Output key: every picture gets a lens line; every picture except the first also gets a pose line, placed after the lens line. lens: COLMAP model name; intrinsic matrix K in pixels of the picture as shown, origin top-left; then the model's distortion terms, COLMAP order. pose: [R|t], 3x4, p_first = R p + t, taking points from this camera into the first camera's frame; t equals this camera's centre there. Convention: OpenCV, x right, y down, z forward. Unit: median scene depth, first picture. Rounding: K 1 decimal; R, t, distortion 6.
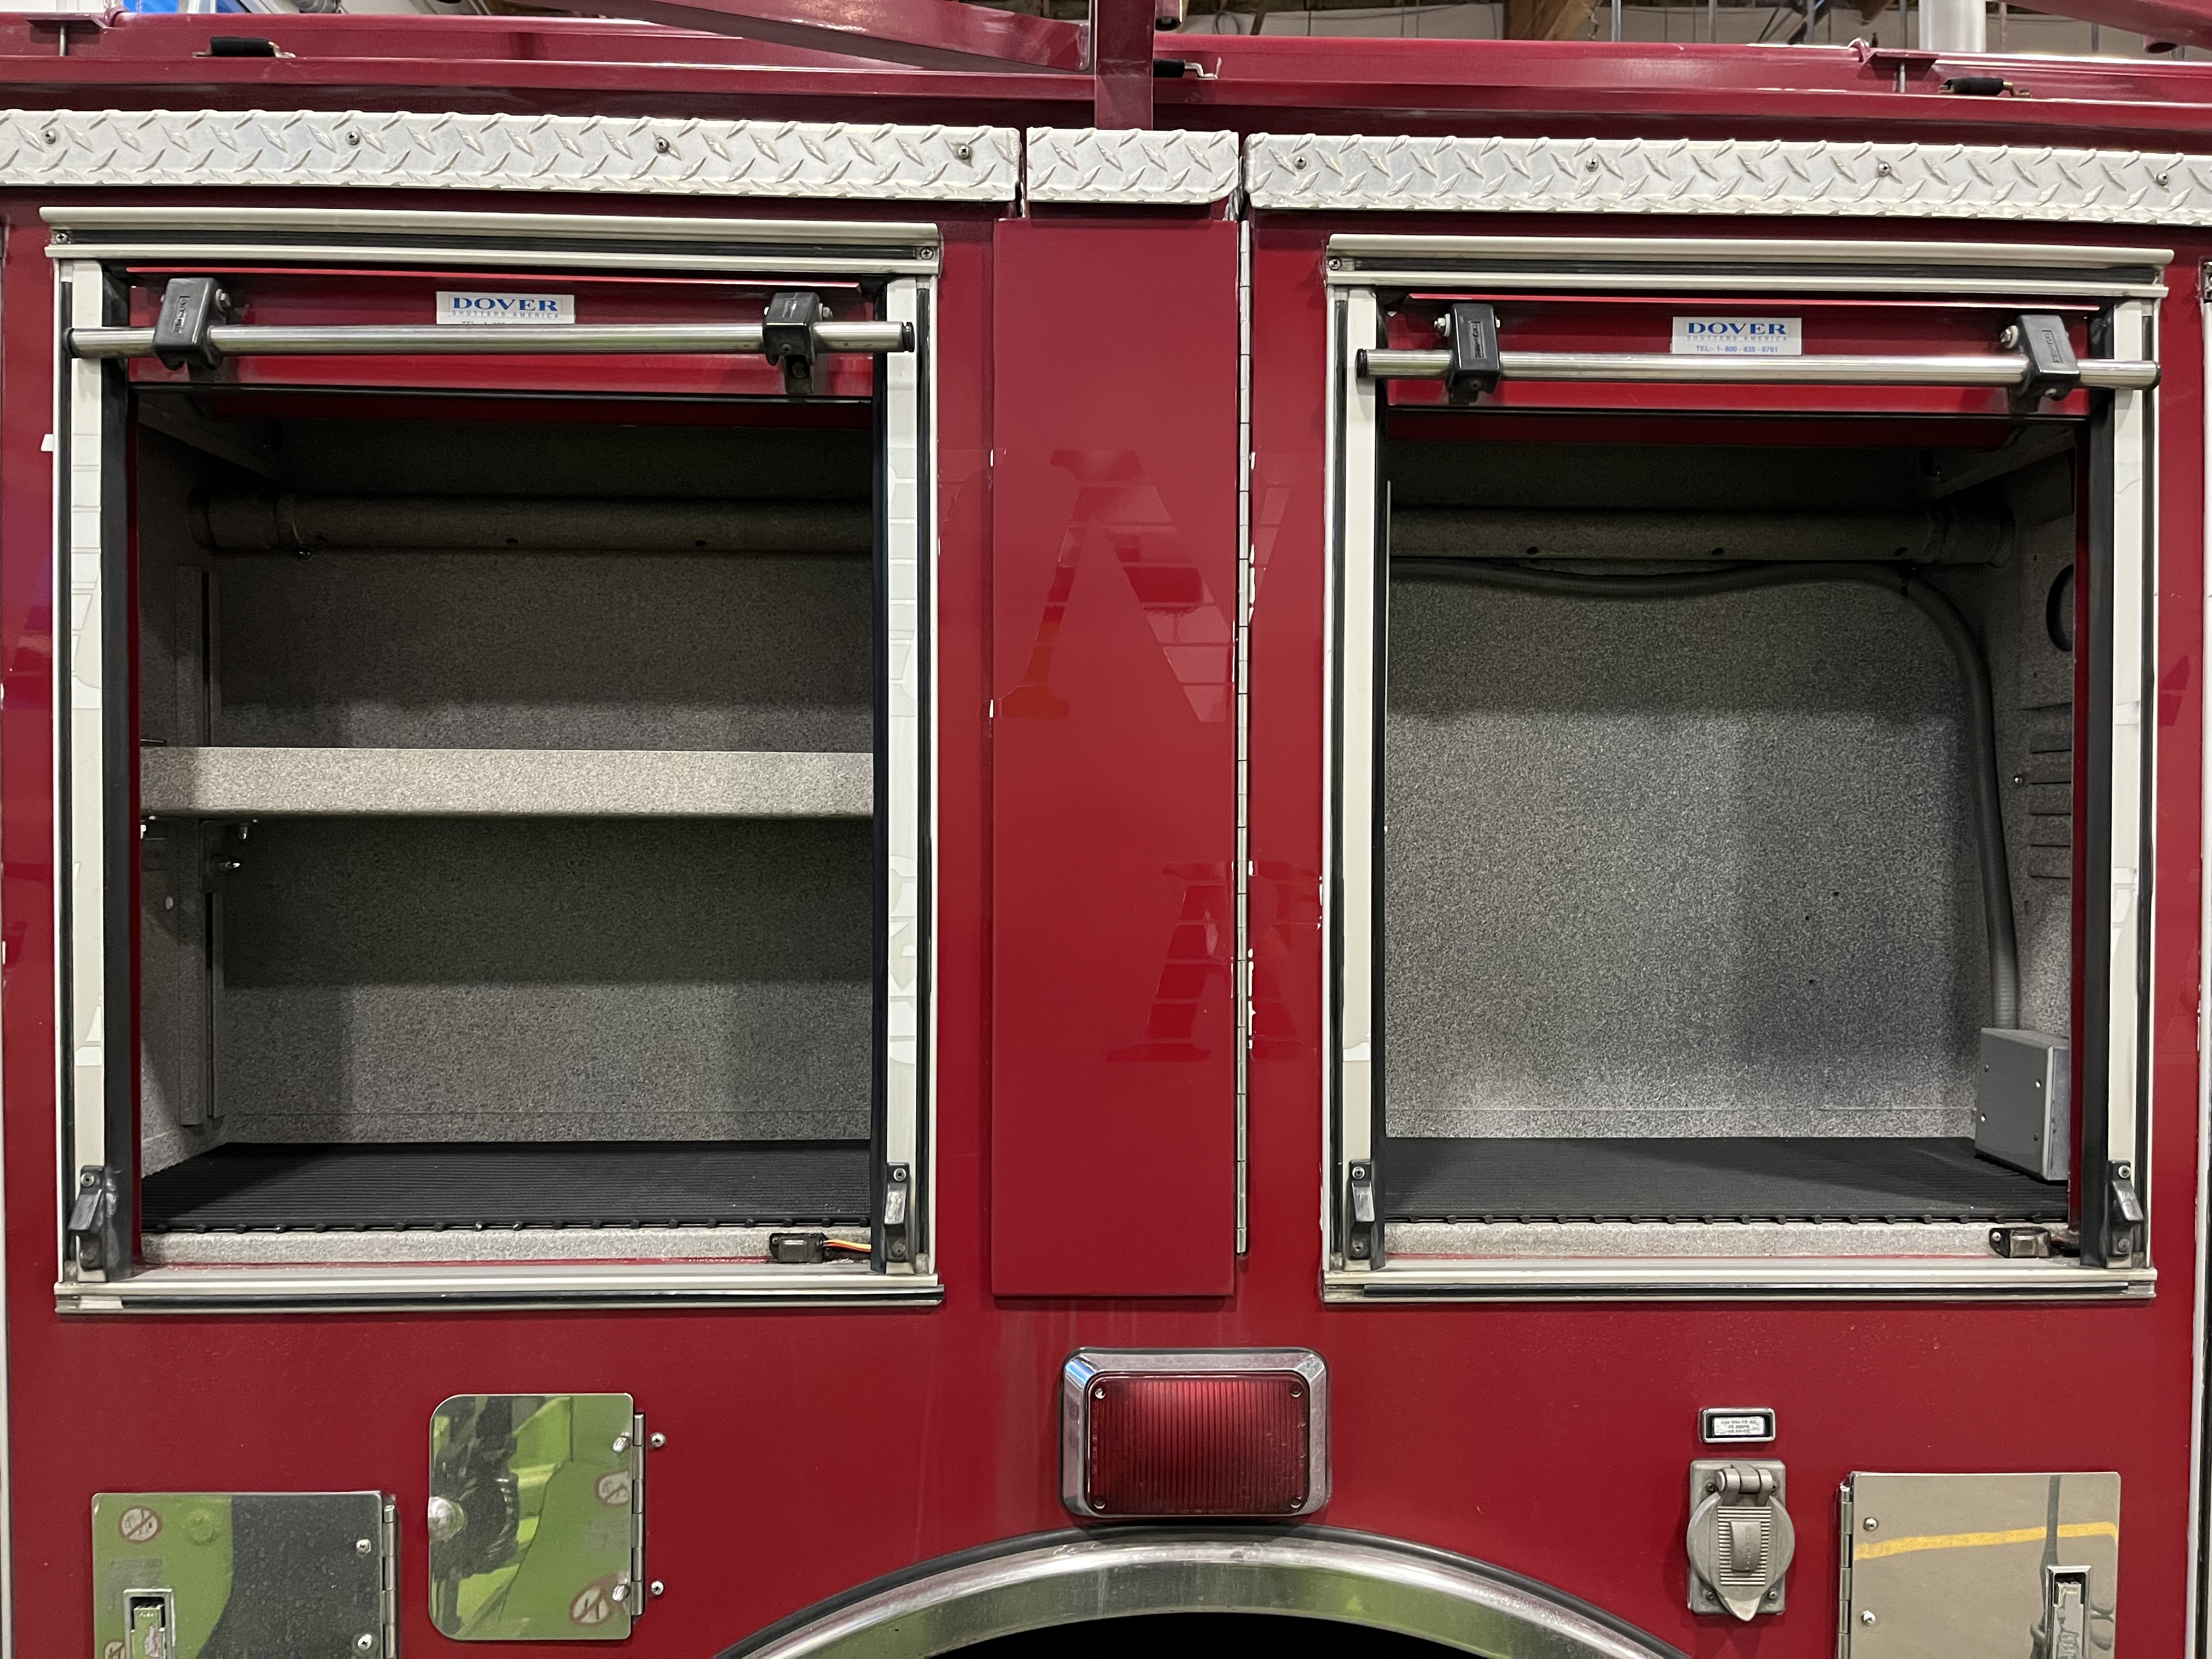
lens RADIAL K [[1683.5, 0, 1116.3], [0, 1683.5, 838.0], [0, 0, 1]] dist [0.046853, -0.064679]
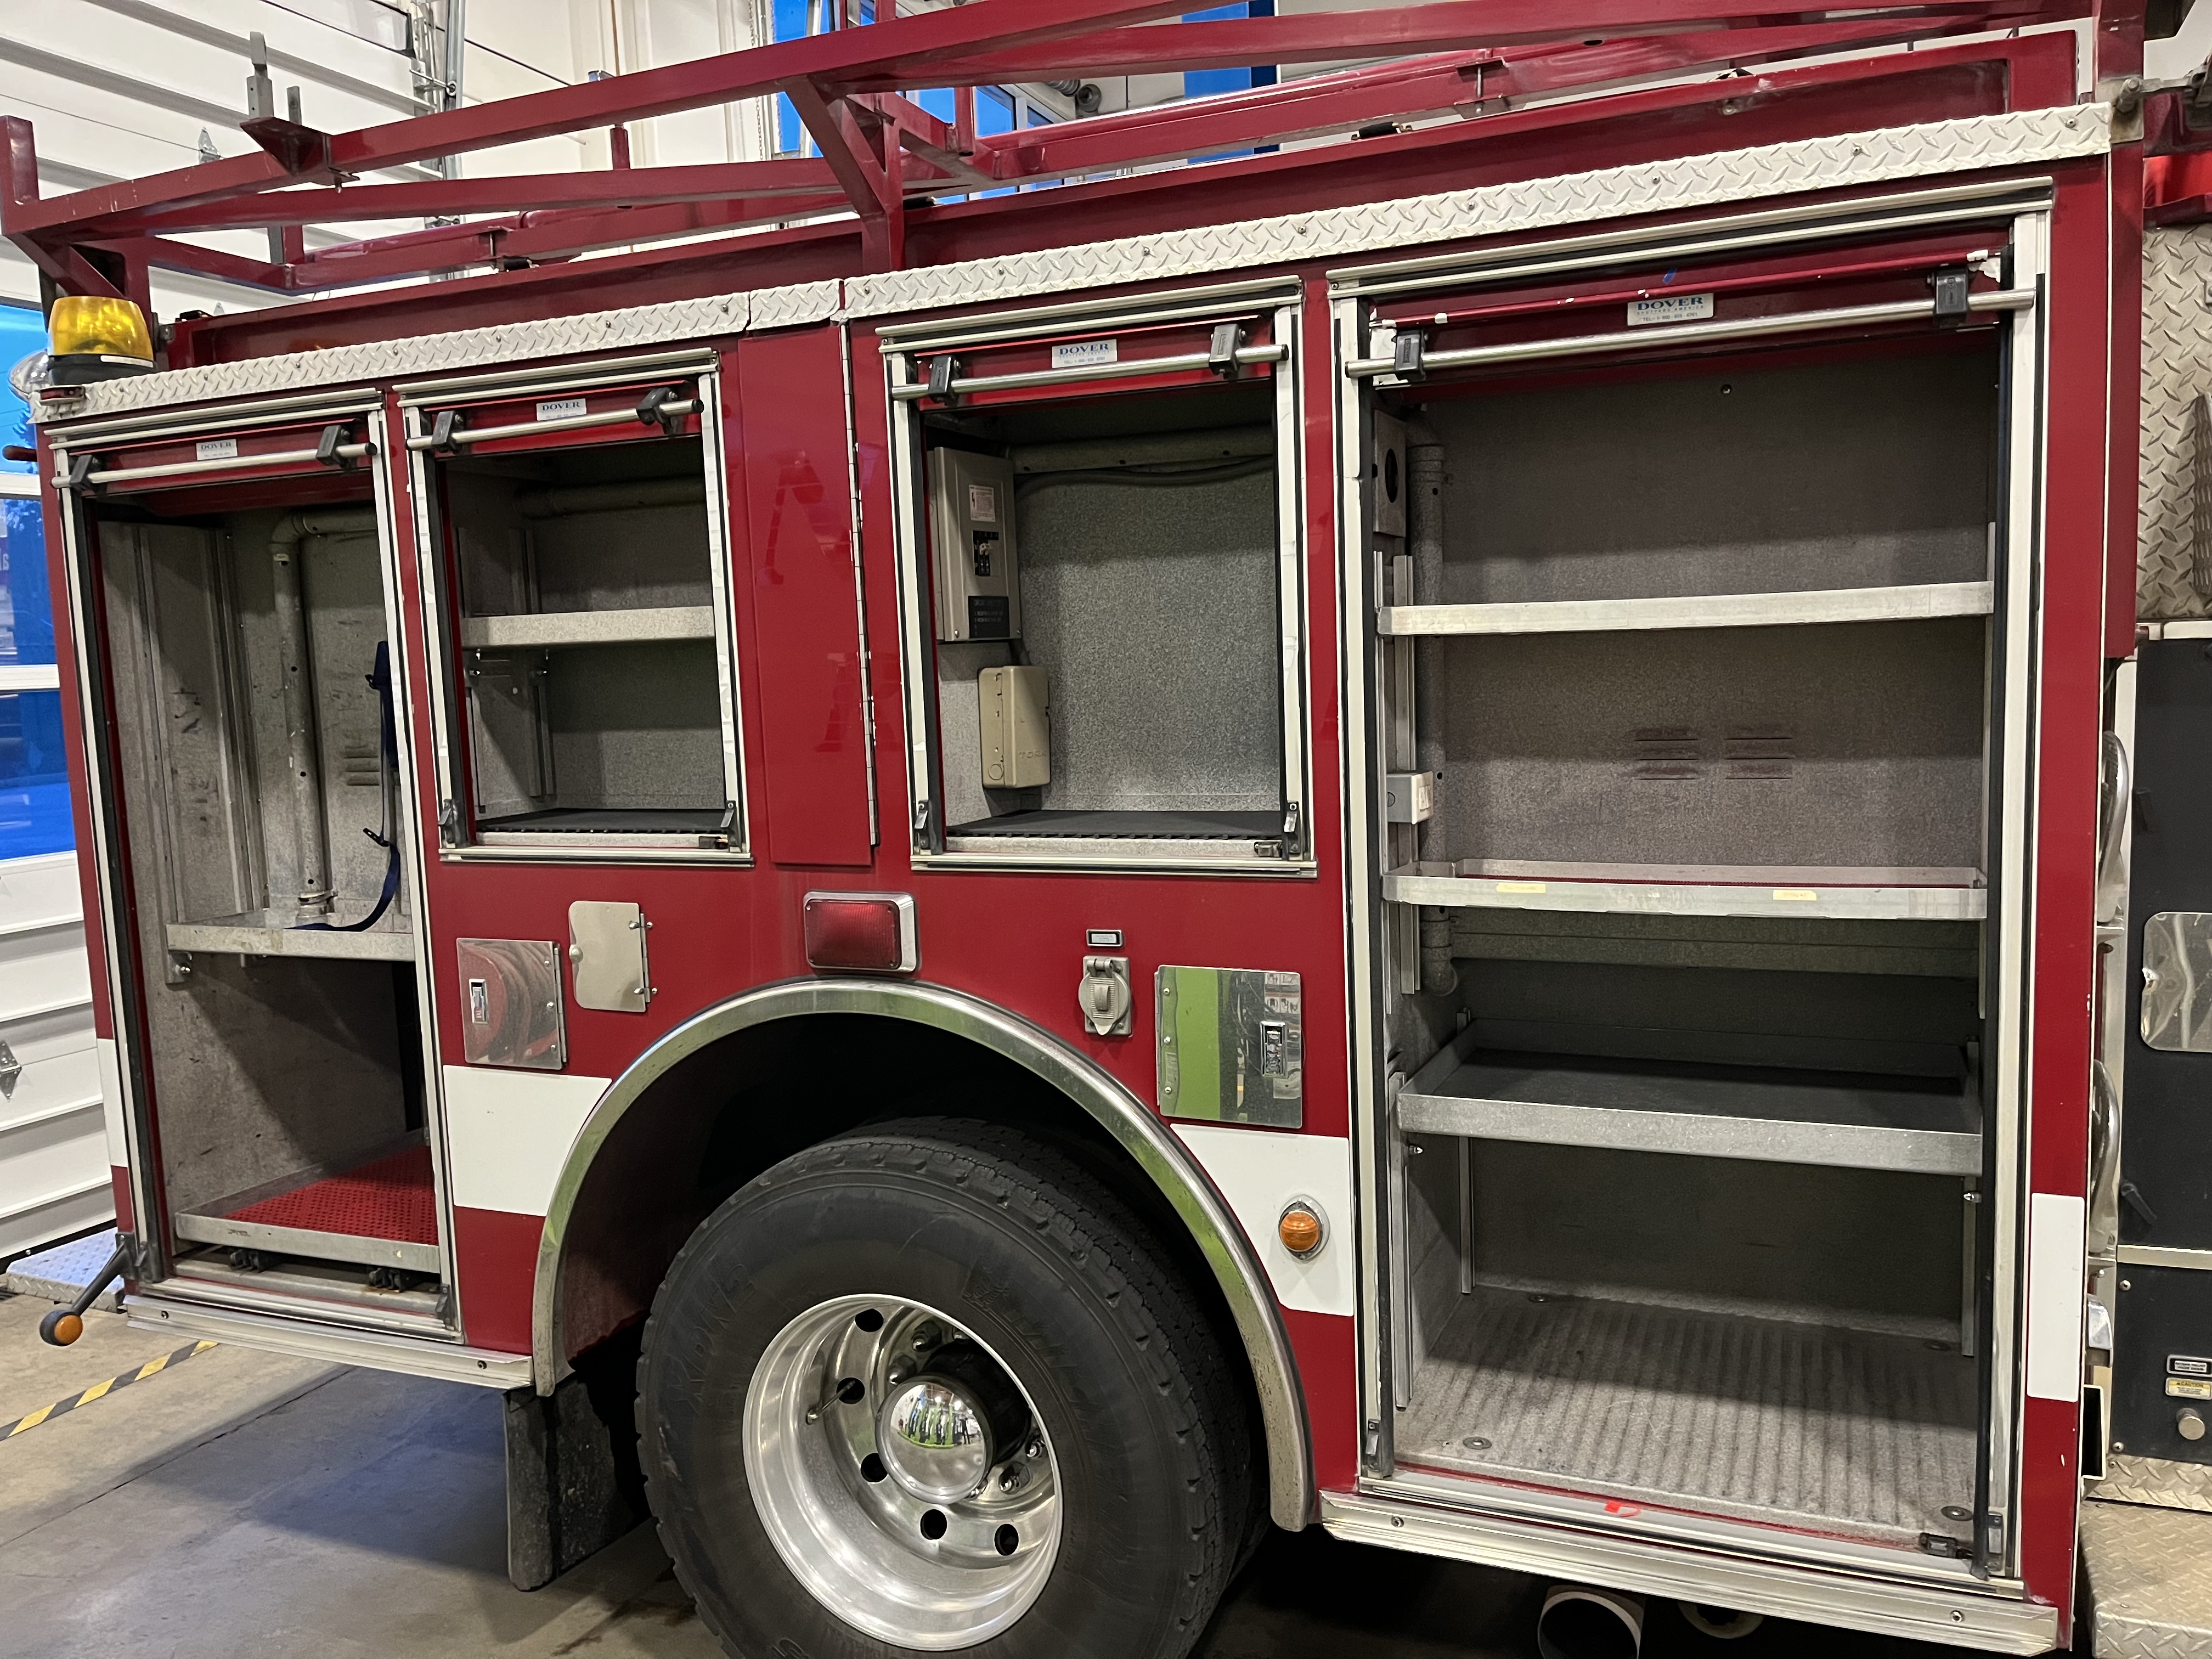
lens RADIAL K [[1683.5, 0, 1112.4], [0, 1683.5, 846.3], [0, 0, 1]] dist [0.046853, -0.064679]
pose [[0.901820, 0.011813, -0.431951, 1.204095], [0.033694, 0.994660, 0.097548, 0.058836], [0.430797, -0.102525, 0.896606, -0.692986]]
